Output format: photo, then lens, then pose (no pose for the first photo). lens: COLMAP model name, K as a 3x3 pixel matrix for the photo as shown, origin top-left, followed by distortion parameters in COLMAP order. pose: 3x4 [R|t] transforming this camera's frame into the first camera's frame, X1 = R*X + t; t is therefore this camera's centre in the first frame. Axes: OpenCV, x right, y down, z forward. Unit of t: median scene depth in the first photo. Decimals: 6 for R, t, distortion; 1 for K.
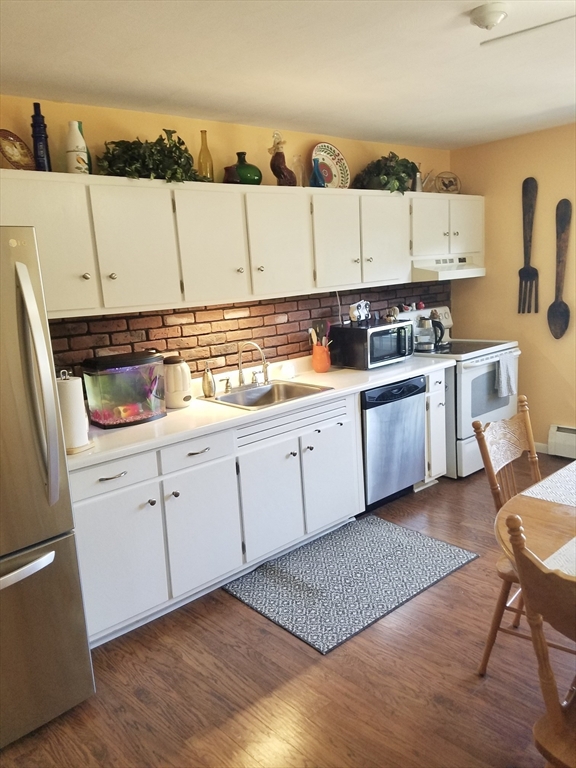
lens RADIAL K [[588.2, 0, 263.4], [0, 588.2, 390.7], [0, 0, 1]] dist [0.267891, -0.488882]
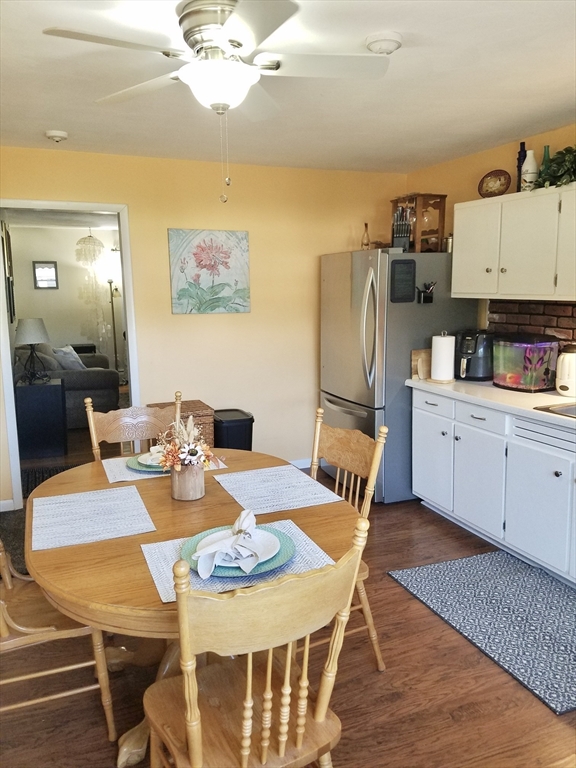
lens RADIAL K [[573.9, 0, 274.0], [0, 573.9, 382.9], [0, 0, 1]] dist [0.053911, -0.064822]
pose [[-0.321129, 0.232480, -0.918057, 0.749038], [-0.141956, 0.946632, 0.289371, -0.169000], [0.936336, 0.223249, -0.270989, 0.625305]]
